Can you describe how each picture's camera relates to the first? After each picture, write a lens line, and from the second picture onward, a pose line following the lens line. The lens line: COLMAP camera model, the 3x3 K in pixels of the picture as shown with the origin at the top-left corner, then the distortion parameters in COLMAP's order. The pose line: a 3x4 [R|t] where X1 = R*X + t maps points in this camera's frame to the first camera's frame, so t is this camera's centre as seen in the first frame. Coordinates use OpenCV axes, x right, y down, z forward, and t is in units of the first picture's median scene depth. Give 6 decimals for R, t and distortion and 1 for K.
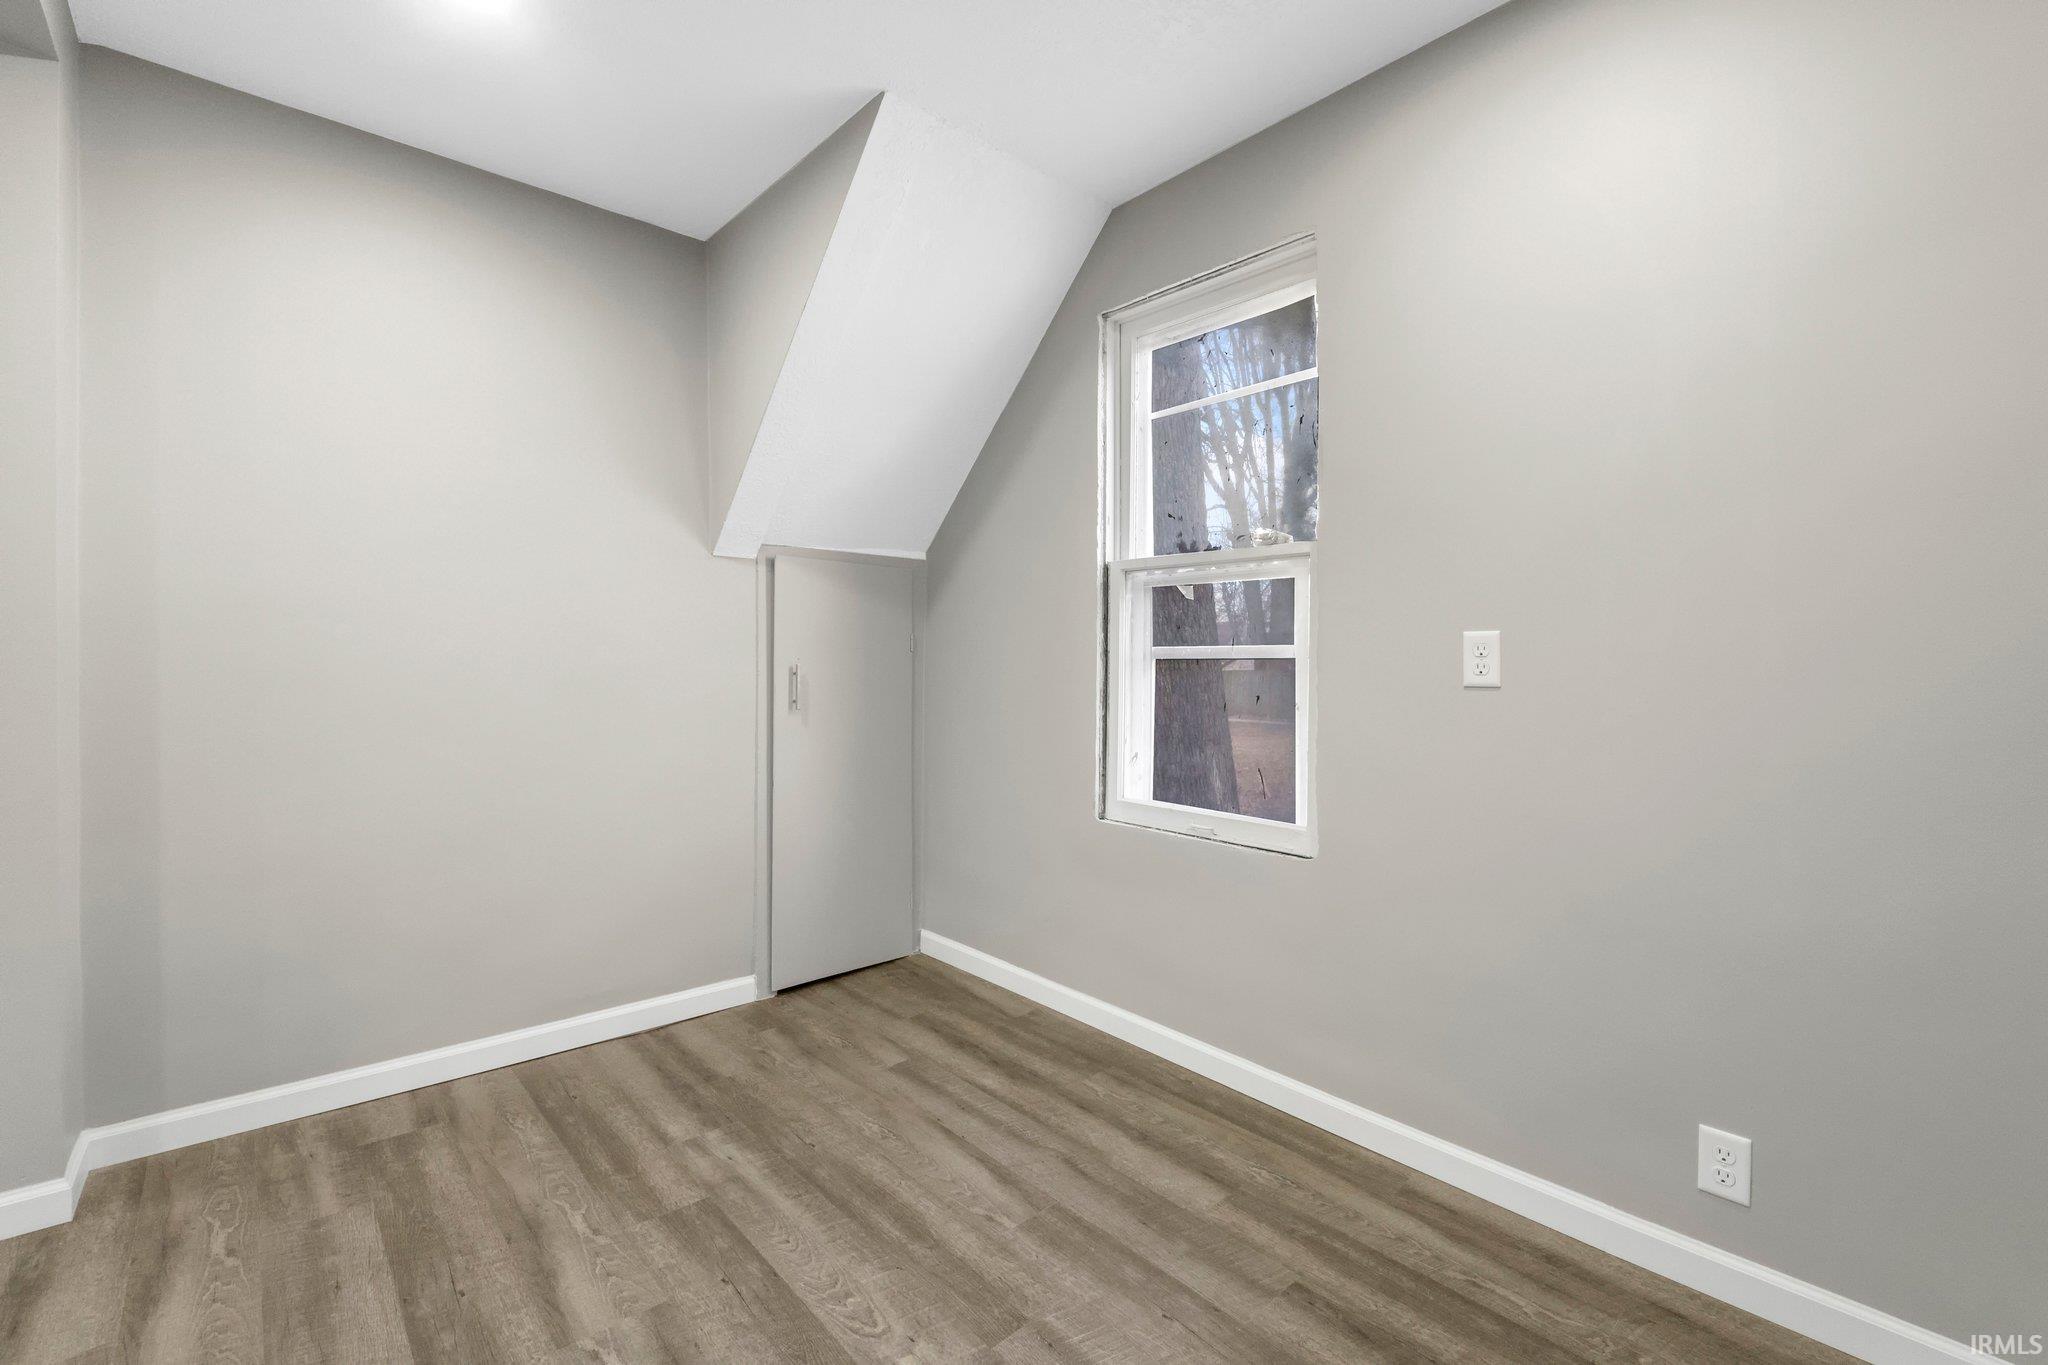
lens RADIAL K [[876.5, 0, 1022.6], [0, 876.5, 640.4], [0, 0, 1]] dist [0.000066, 0.000265]
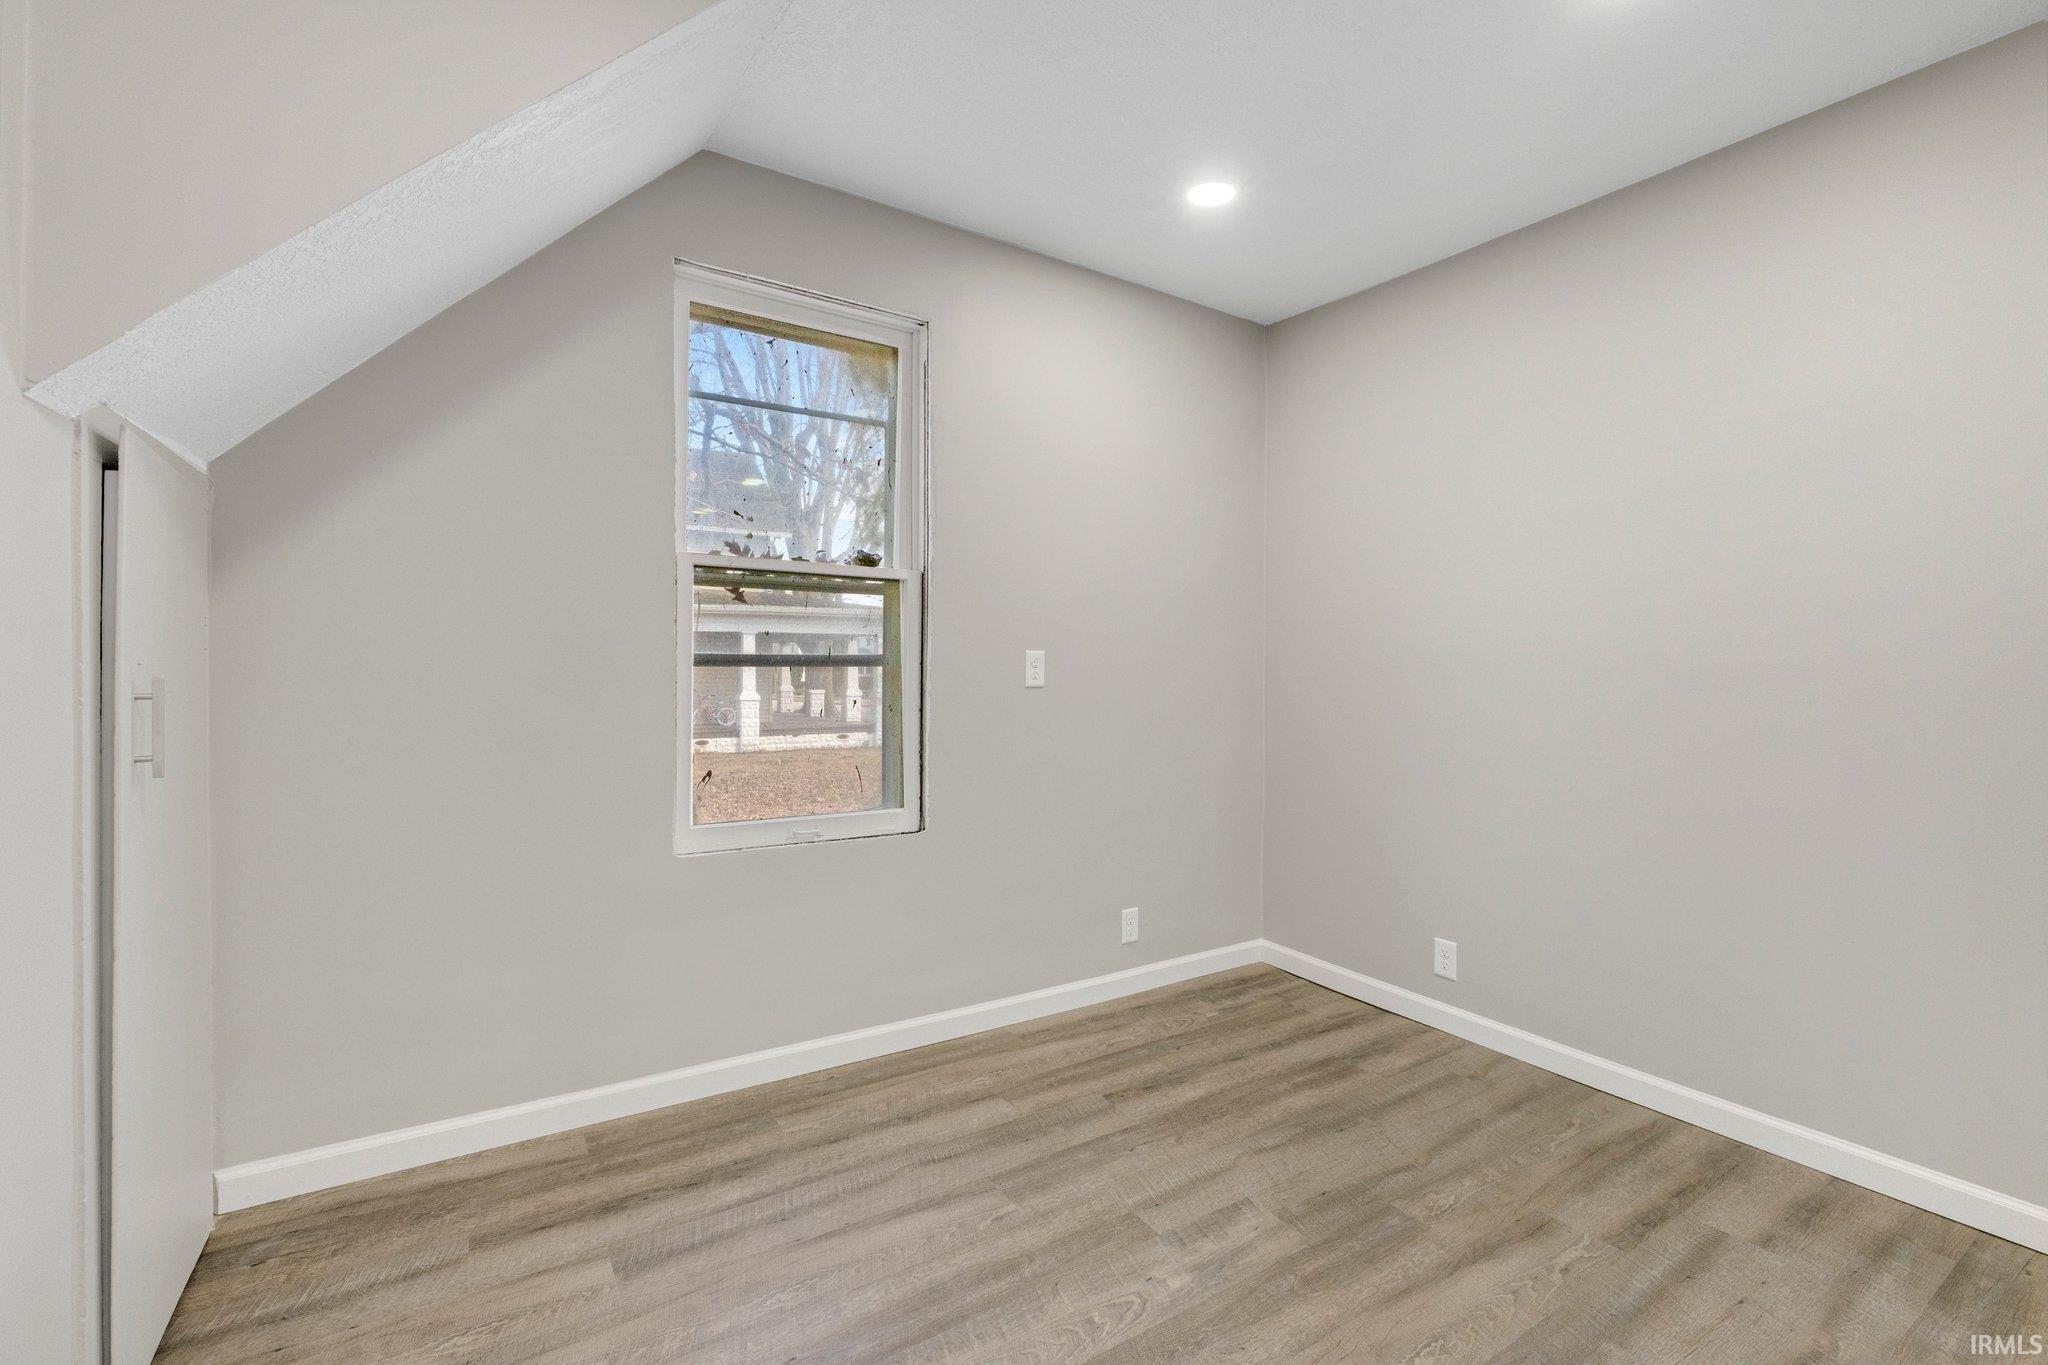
lens RADIAL K [[865.5, 0, 1023.1], [0, 865.5, 687.3], [0, 0, 1]] dist [-0.003322, -0.000550]
pose [[0.169102, -0.024071, 0.985305, -0.934339], [-0.029525, 0.999129, 0.029475, 0.009237], [-0.985156, -0.034075, 0.168244, 0.761245]]
